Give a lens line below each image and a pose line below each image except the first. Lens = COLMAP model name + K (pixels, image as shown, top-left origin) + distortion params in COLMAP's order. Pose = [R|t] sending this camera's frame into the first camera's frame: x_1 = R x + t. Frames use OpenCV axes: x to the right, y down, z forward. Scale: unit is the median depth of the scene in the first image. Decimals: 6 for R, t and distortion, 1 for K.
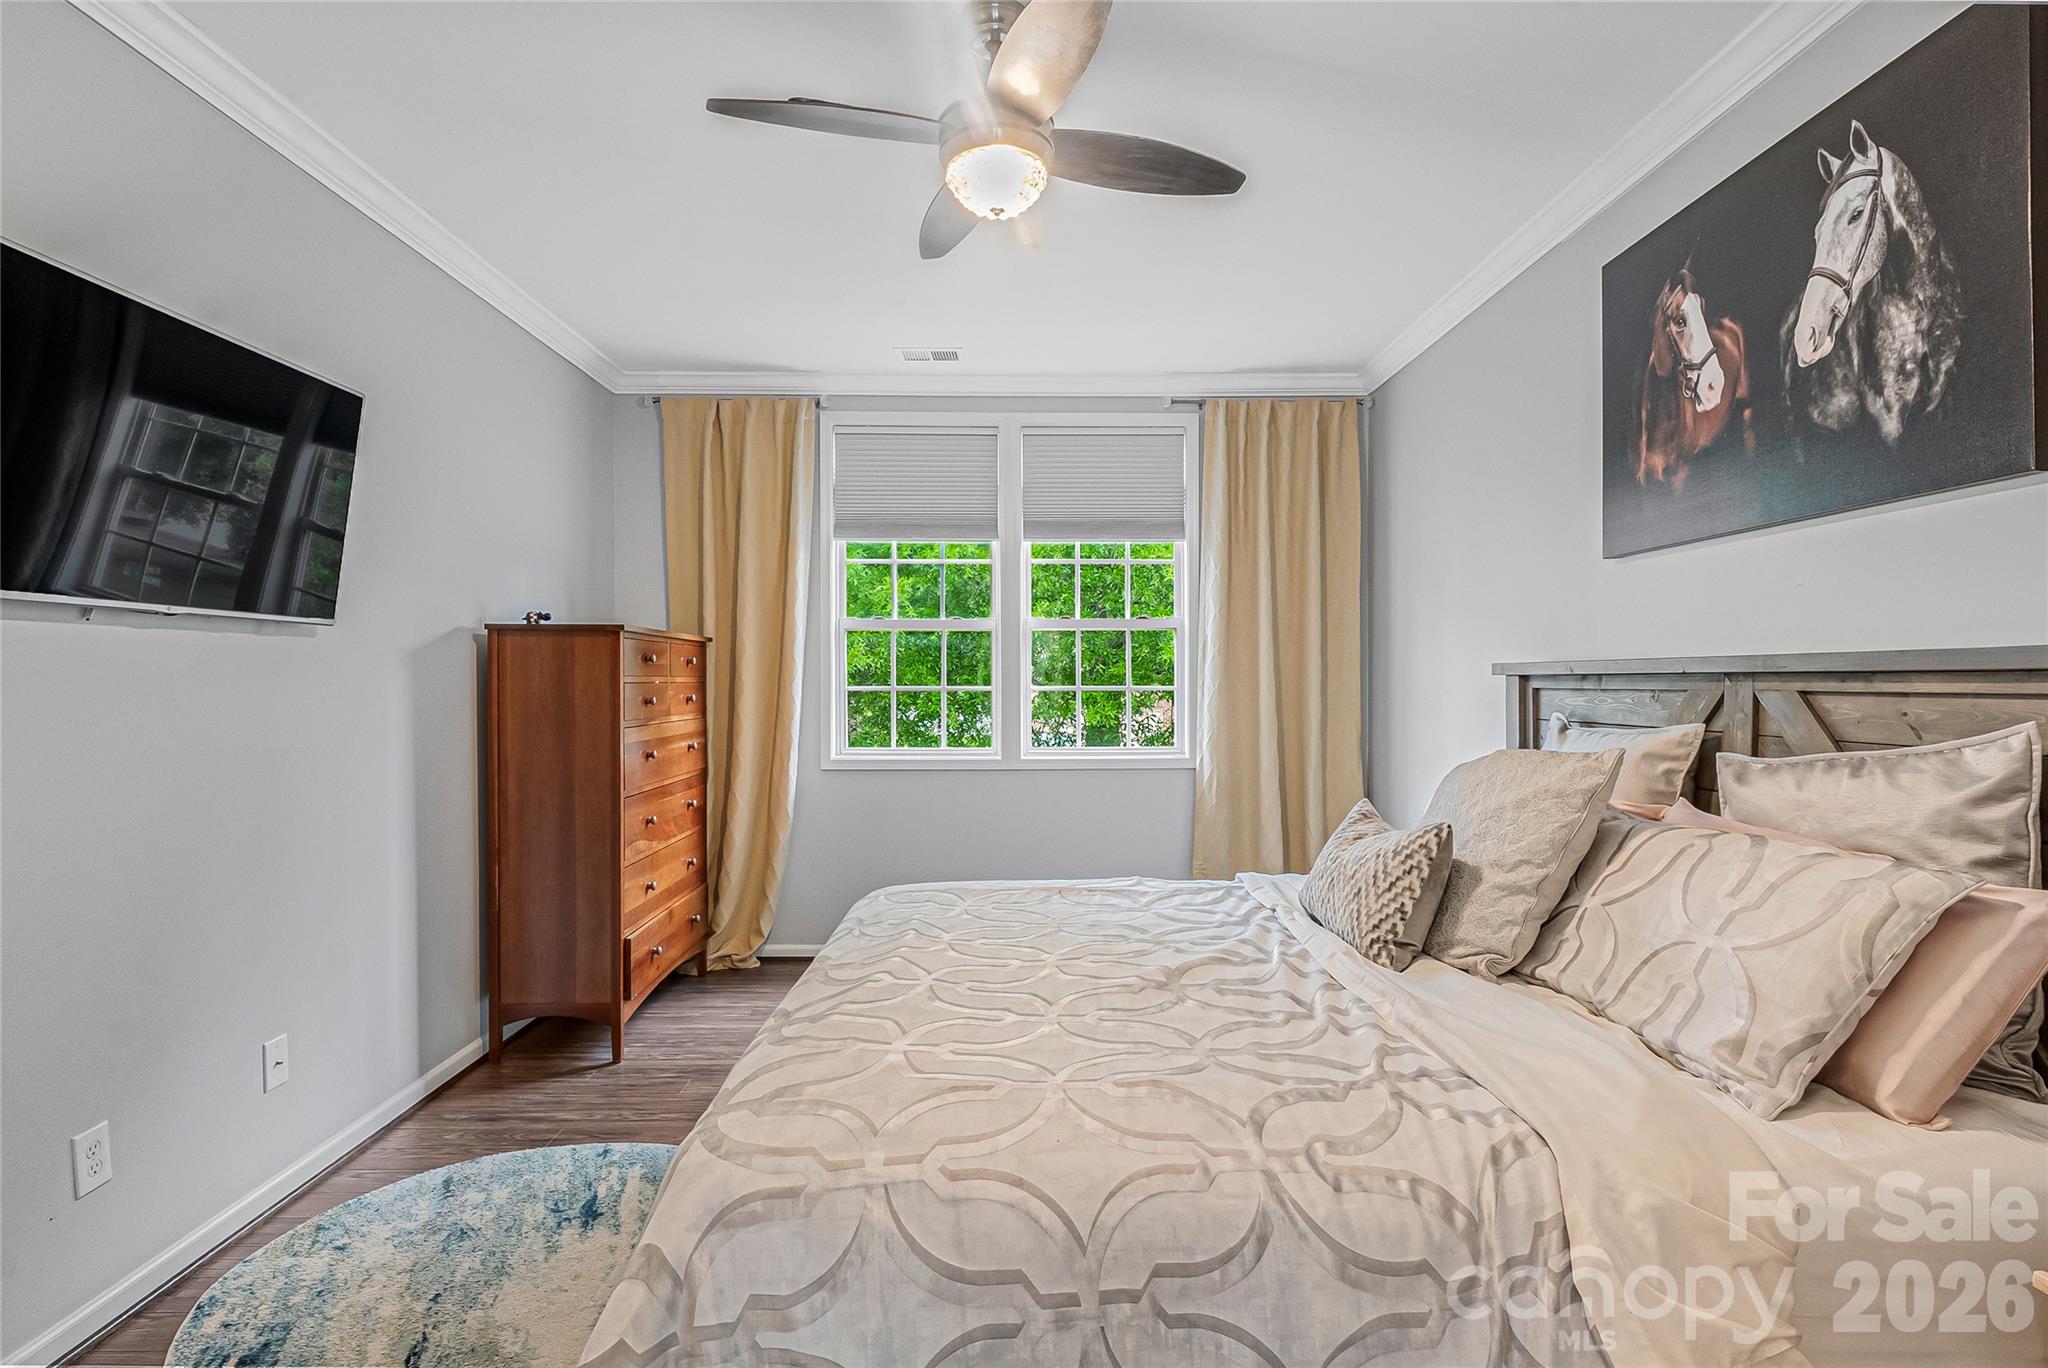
lens RADIAL K [[1047.6, 0, 1011.3], [0, 1047.6, 693.0], [0, 0, 1]] dist [-0.015311, 0.006536]
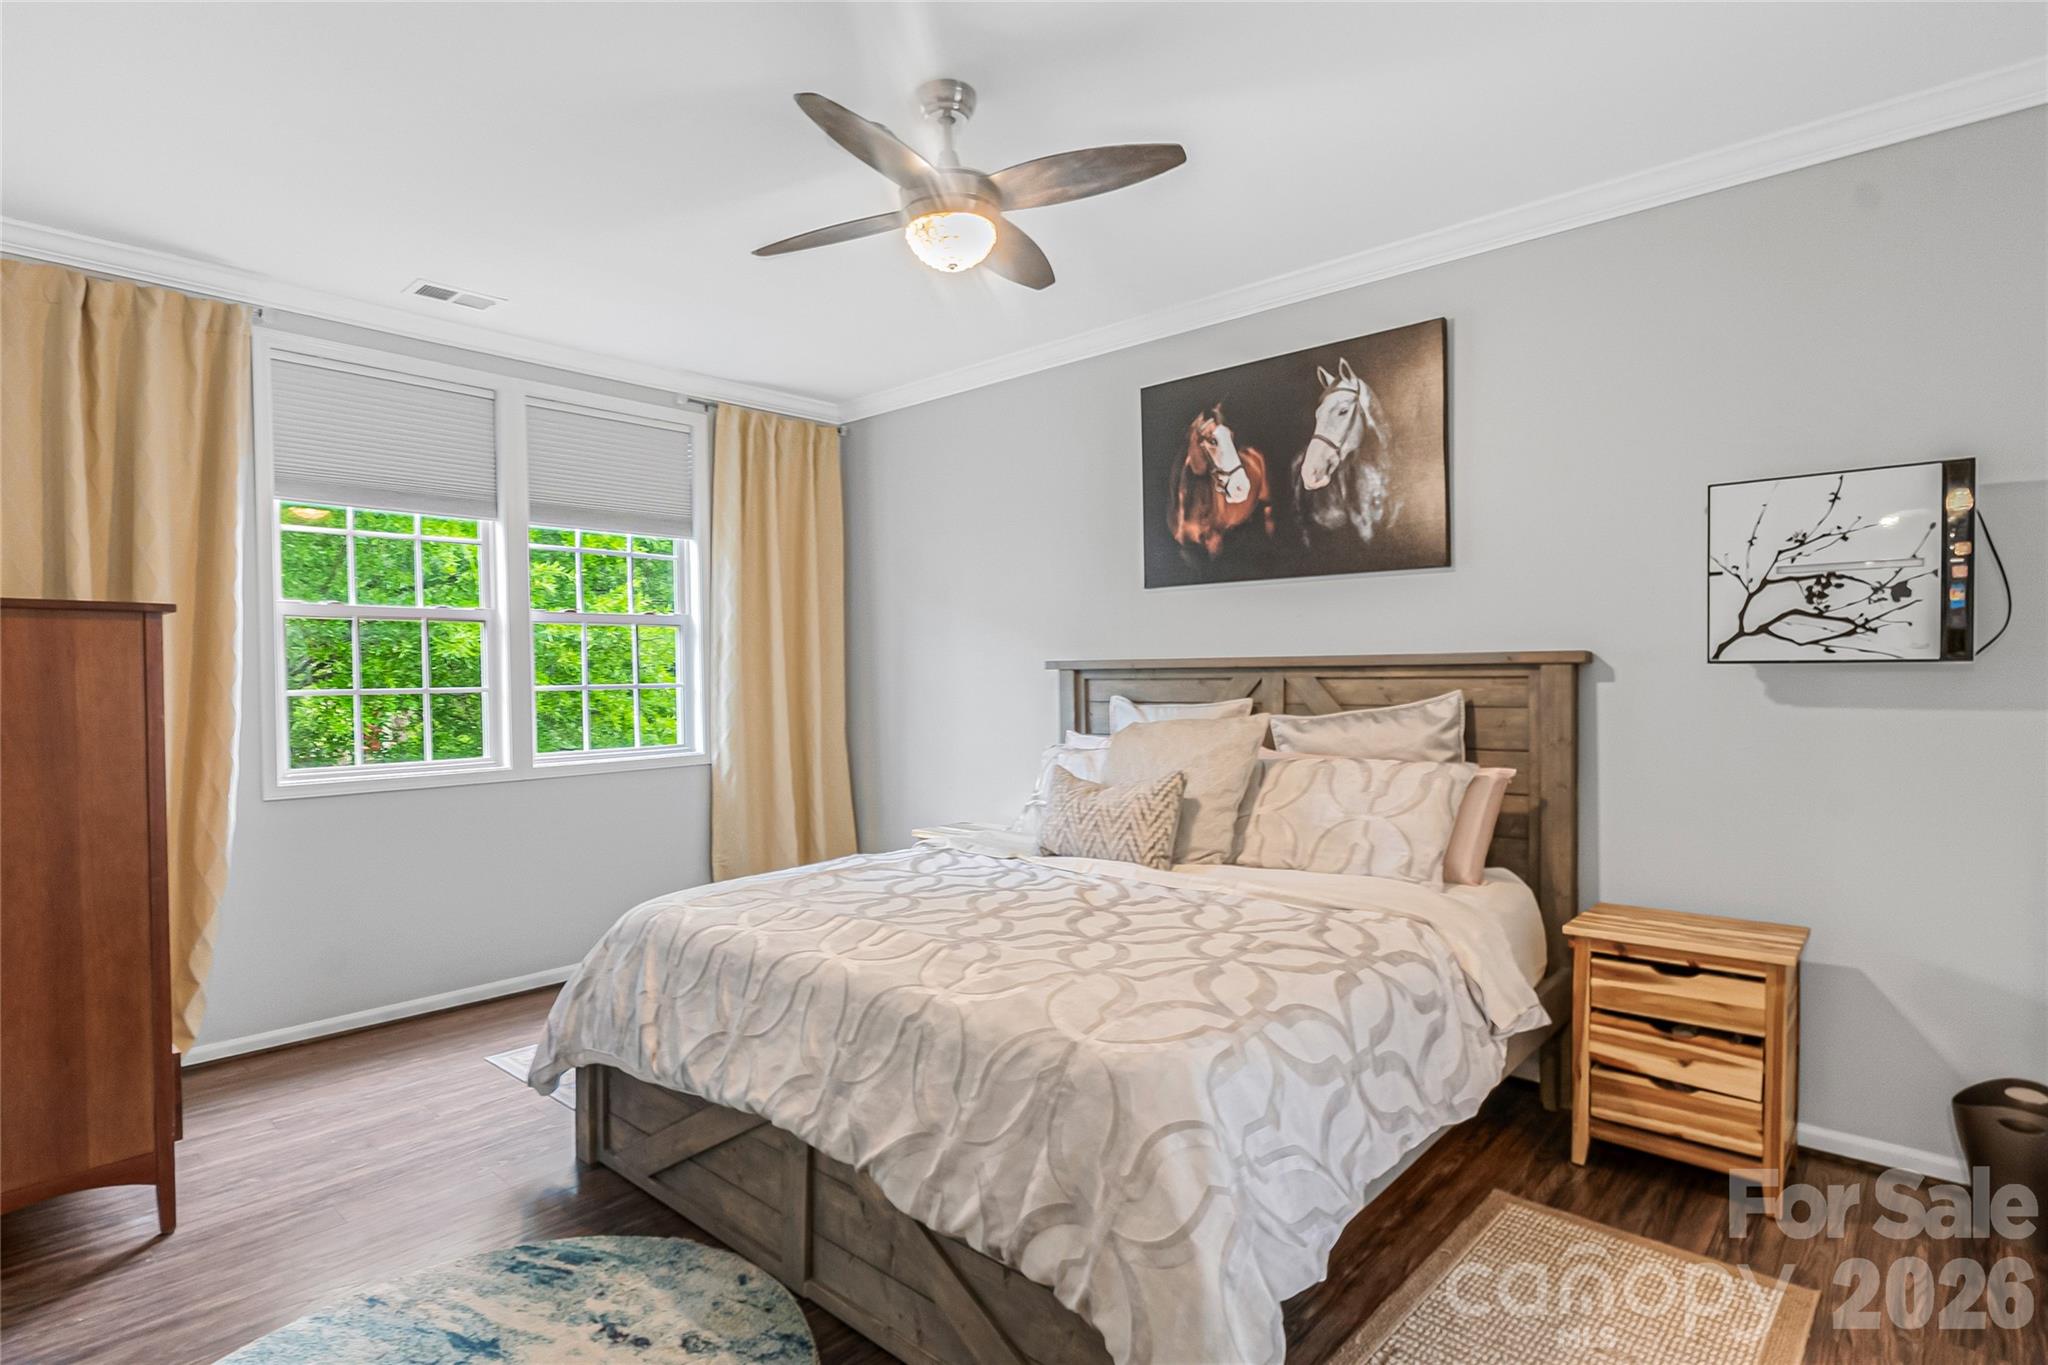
lens RADIAL K [[1047.6, 0, 1047.7], [0, 1047.6, 692.2], [0, 0, 1]] dist [-0.015311, 0.006536]
pose [[0.669871, -0.021423, 0.742168, -0.799218], [0.019400, 0.999747, 0.011347, -0.005213], [-0.742224, 0.006797, 0.670117, 0.156658]]
